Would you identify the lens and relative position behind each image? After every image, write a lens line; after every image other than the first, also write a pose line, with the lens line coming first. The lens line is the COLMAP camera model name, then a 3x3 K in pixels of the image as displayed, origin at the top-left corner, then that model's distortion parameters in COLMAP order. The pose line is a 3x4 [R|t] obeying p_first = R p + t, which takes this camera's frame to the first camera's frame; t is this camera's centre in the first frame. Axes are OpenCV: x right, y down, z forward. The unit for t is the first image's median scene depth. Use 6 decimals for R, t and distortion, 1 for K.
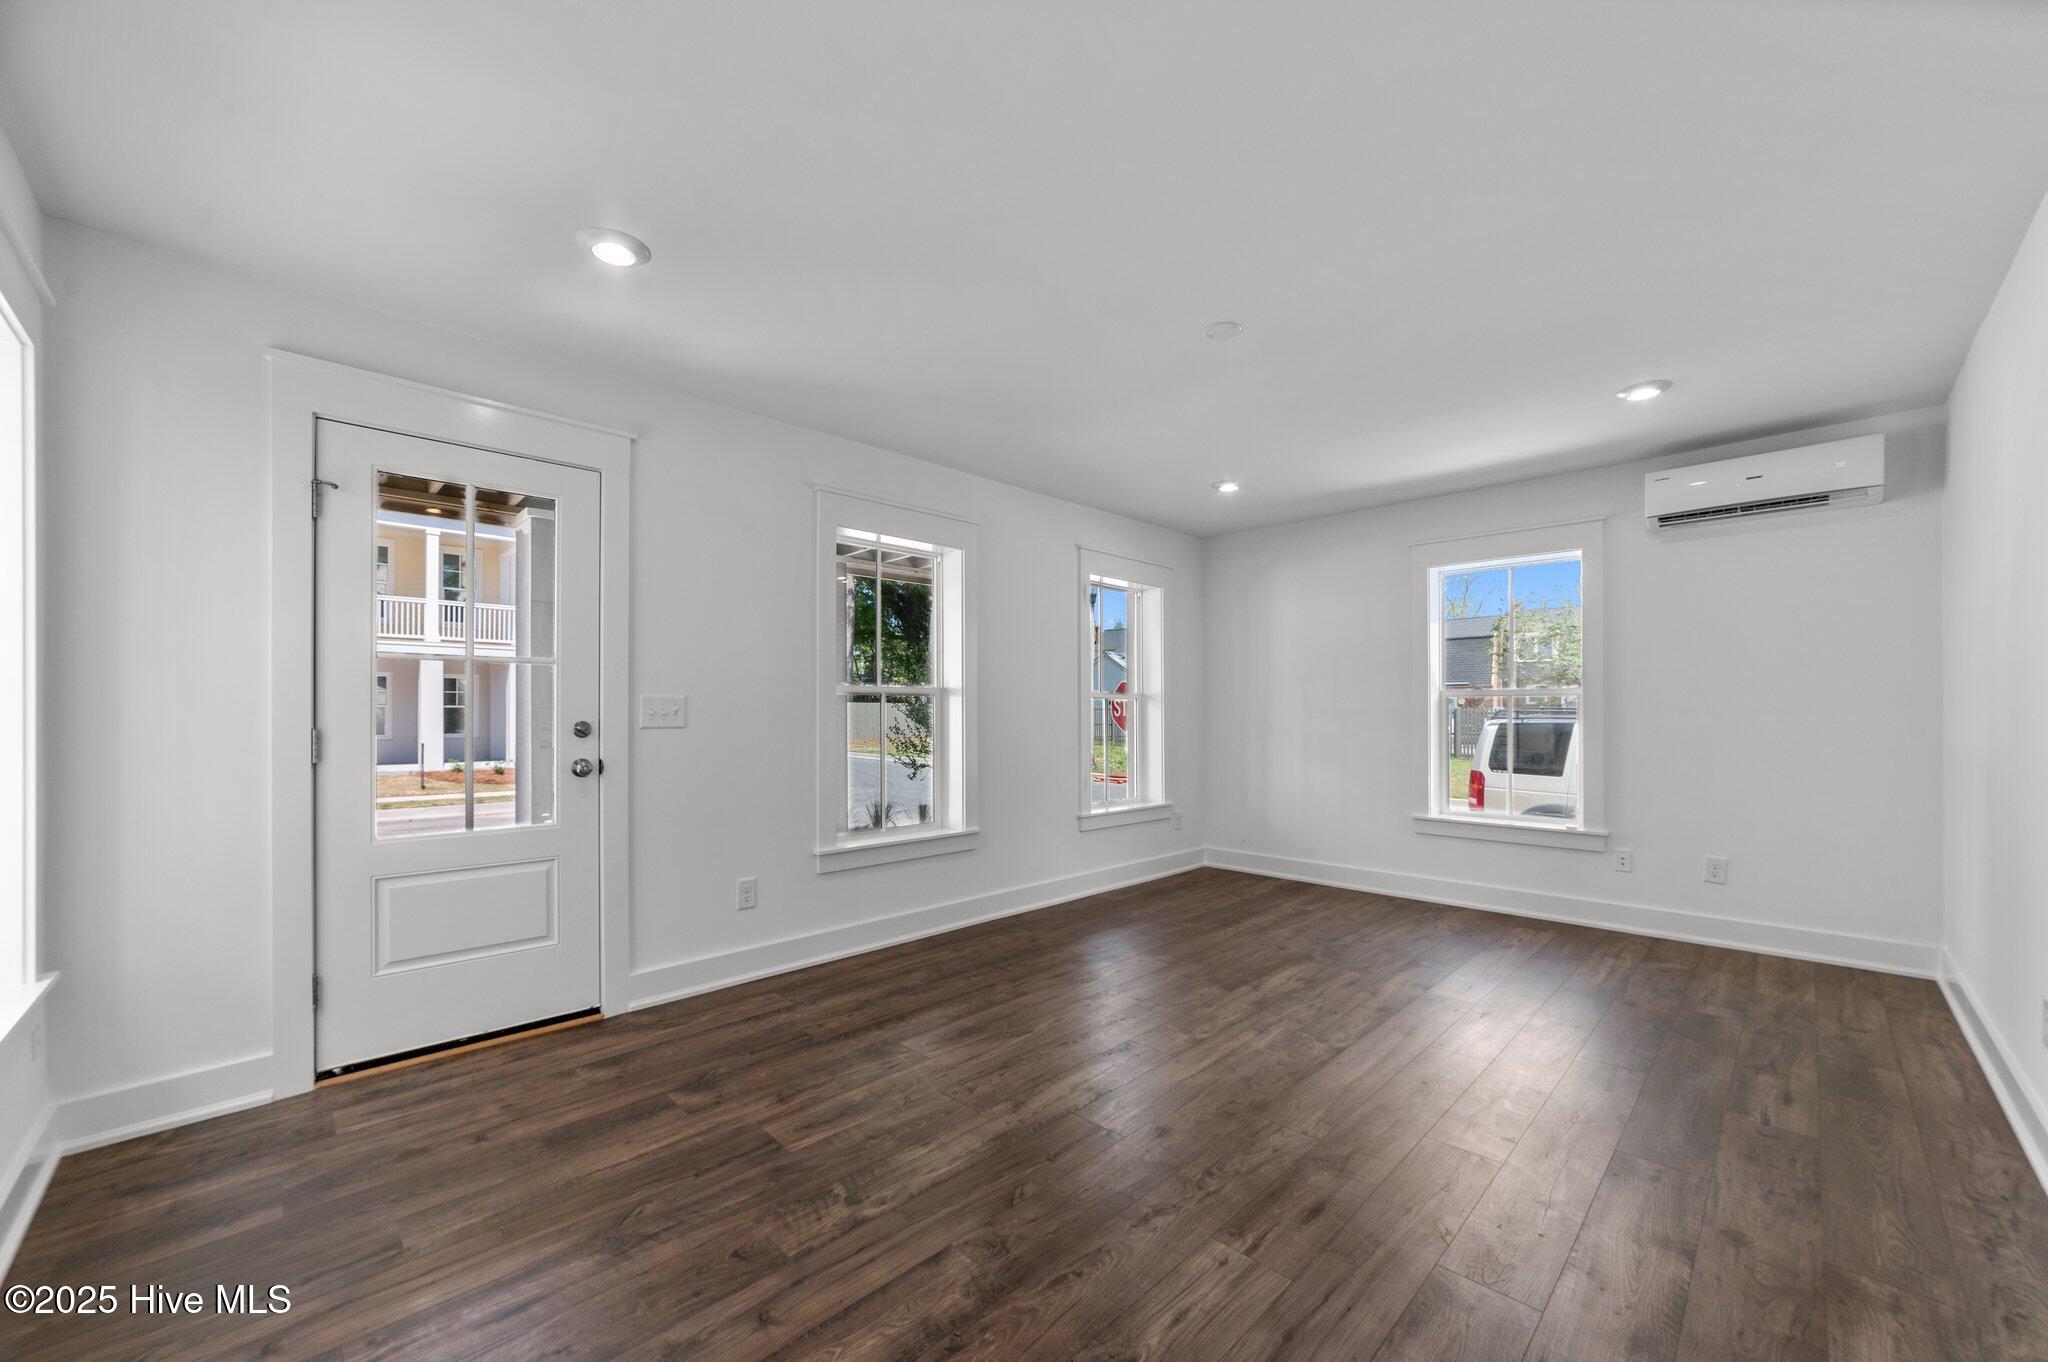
lens RADIAL K [[774.1, 0, 1016.2], [0, 774.1, 708.4], [0, 0, 1]] dist [-0.000322, -0.000019]
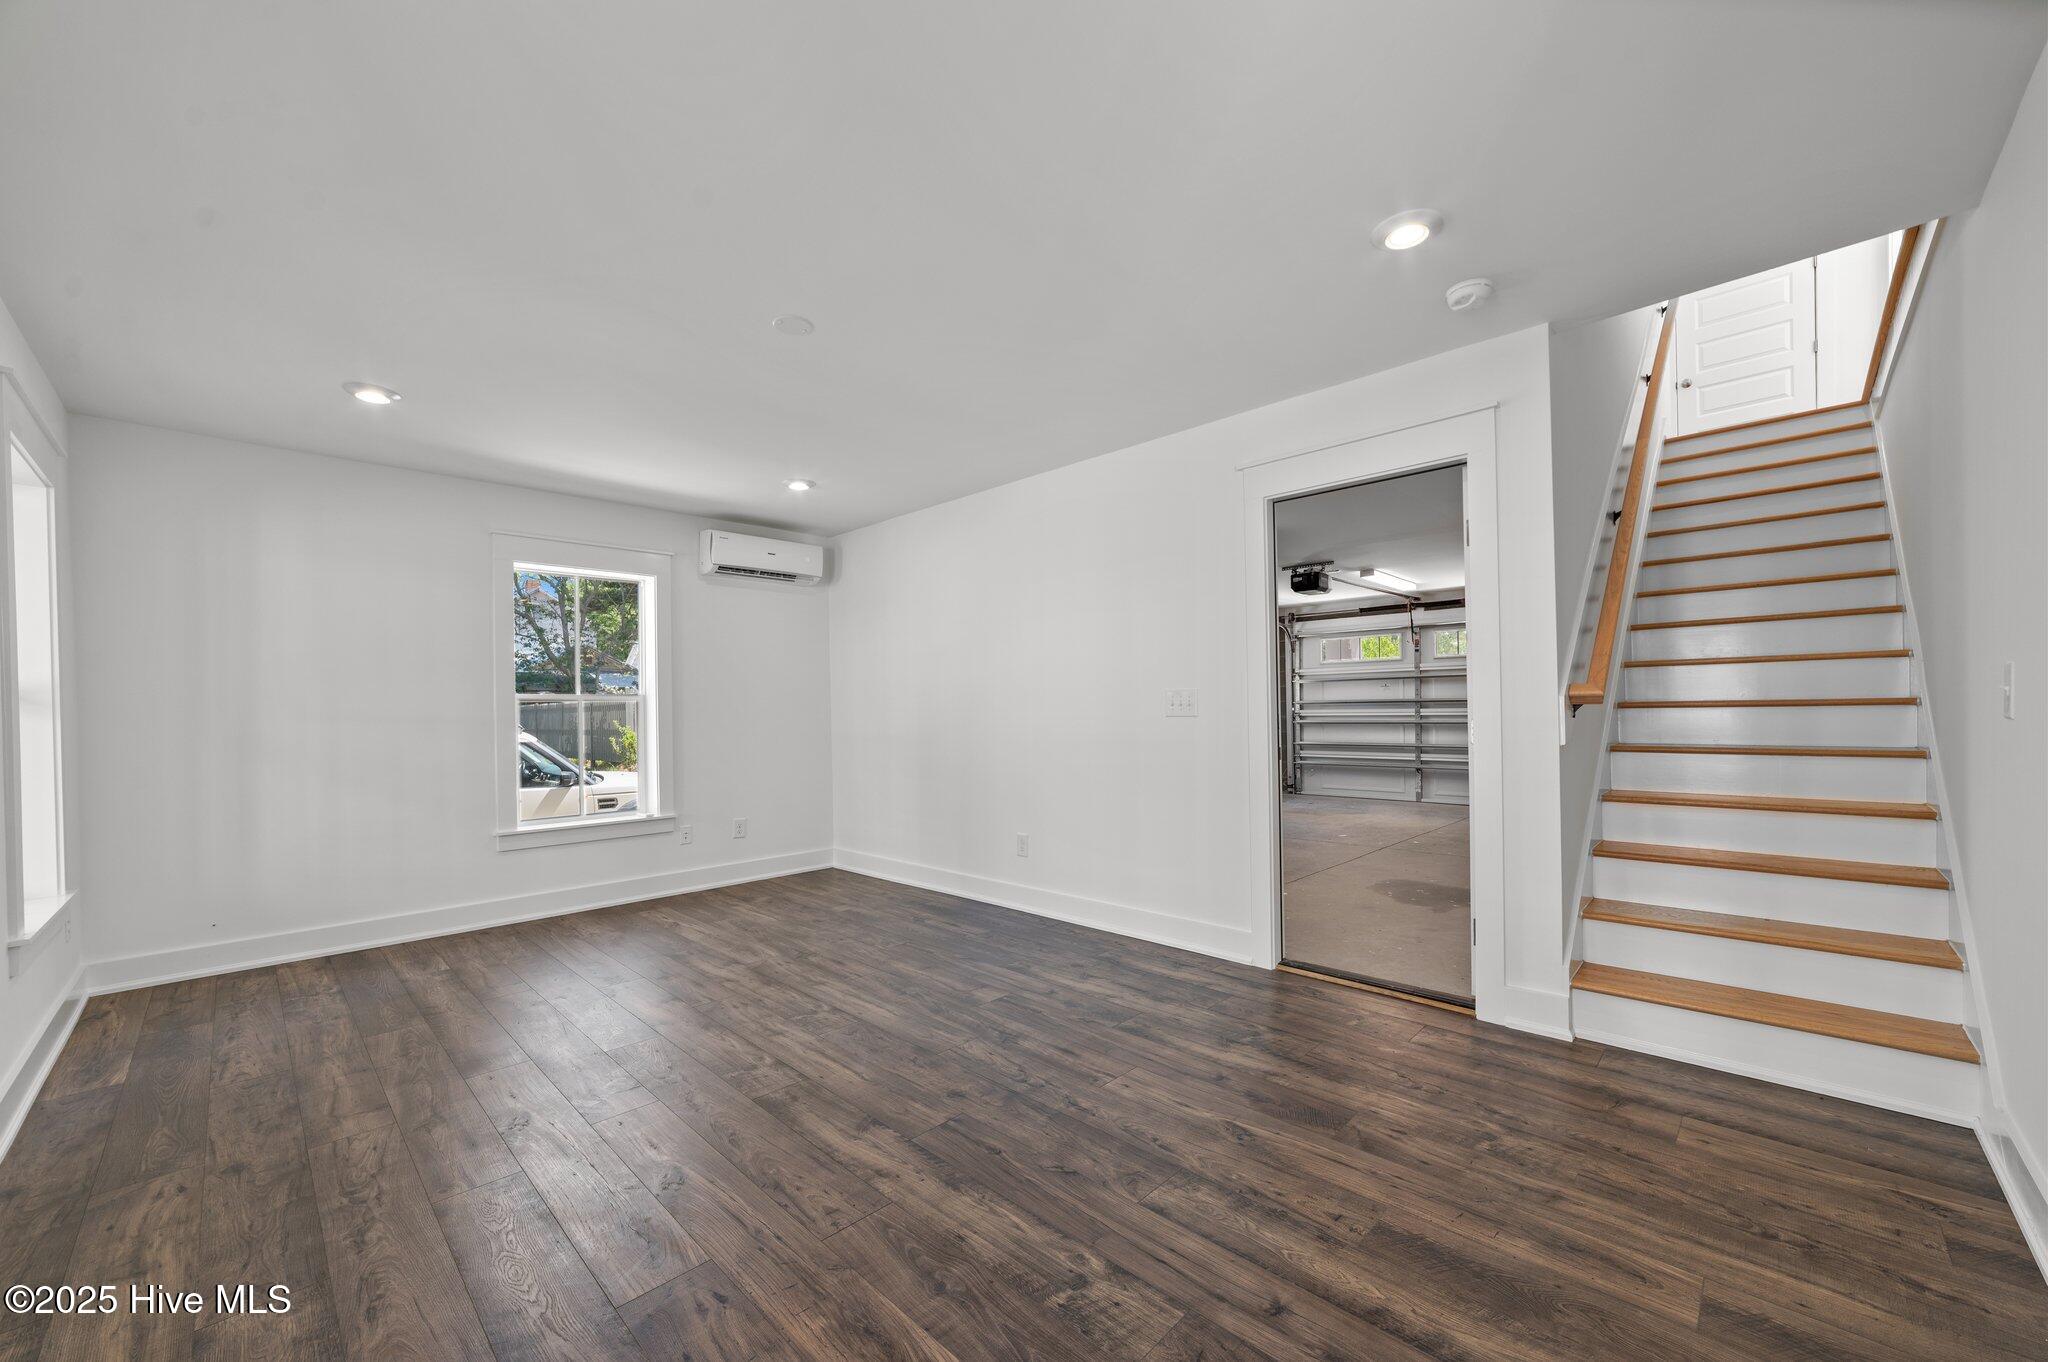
lens RADIAL K [[791.3, 0, 1019.6], [0, 791.3, 714.4], [0, 0, 1]] dist [-0.002217, 0.000134]
pose [[-0.011115, -0.000589, 0.999938, -0.731485], [0.006537, 0.999978, 0.000662, 0.010025], [-0.999917, 0.006544, -0.011110, 0.729465]]
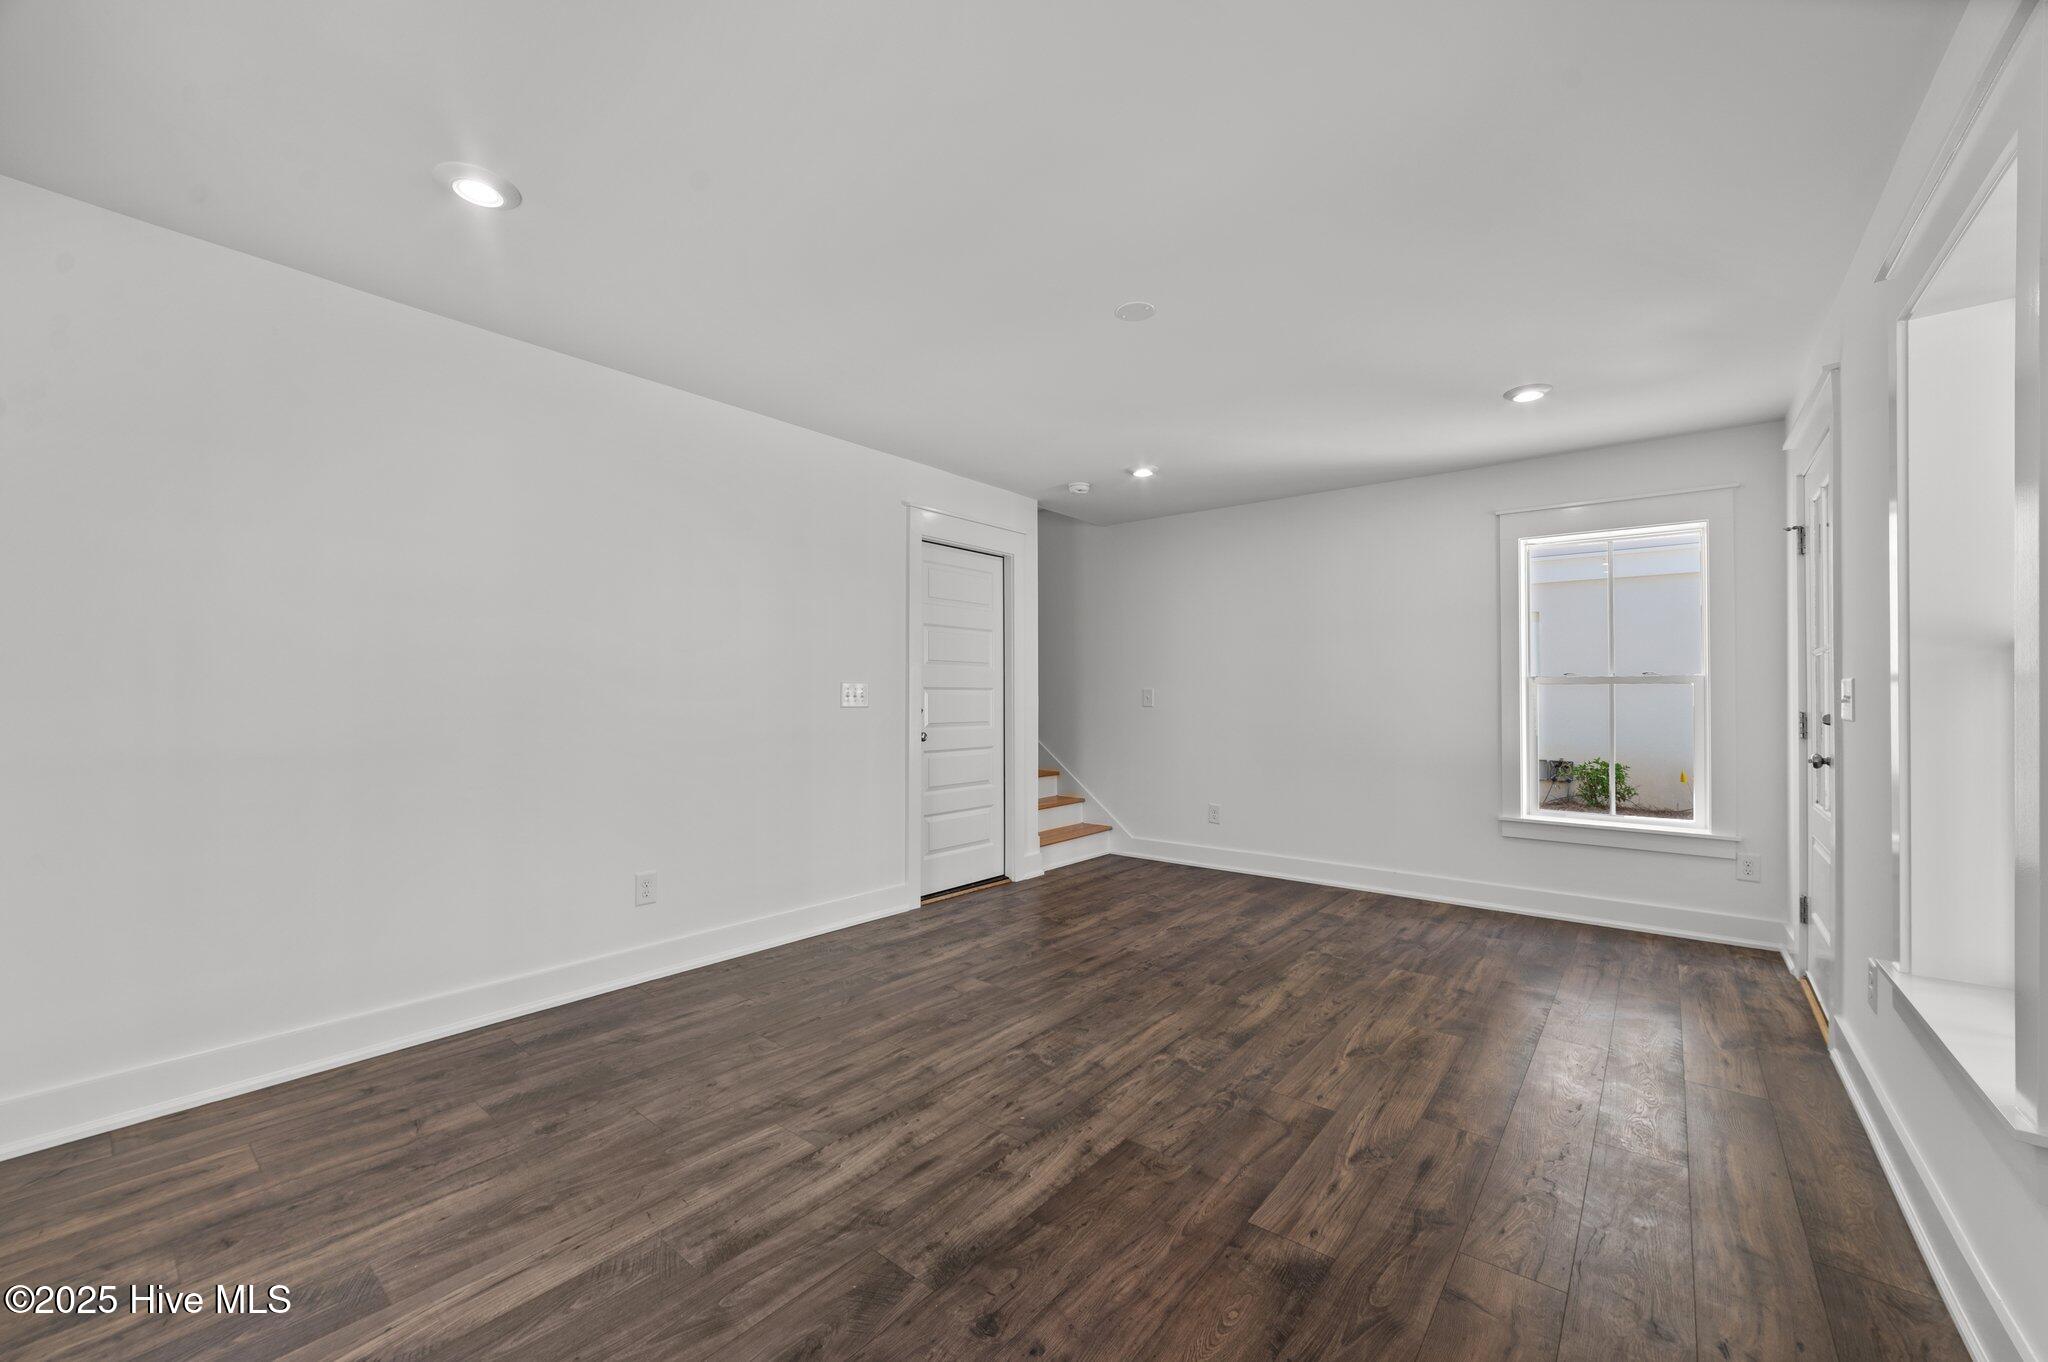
lens RADIAL K [[809.6, 0, 1014.9], [0, 809.6, 710.2], [0, 0, 1]] dist [0.000748, 0.000260]
pose [[-0.993434, -0.000550, -0.114408, 0.533947], [-0.000895, 0.999995, 0.002961, 0.017562], [0.114406, 0.003044, -0.993429, 1.975244]]
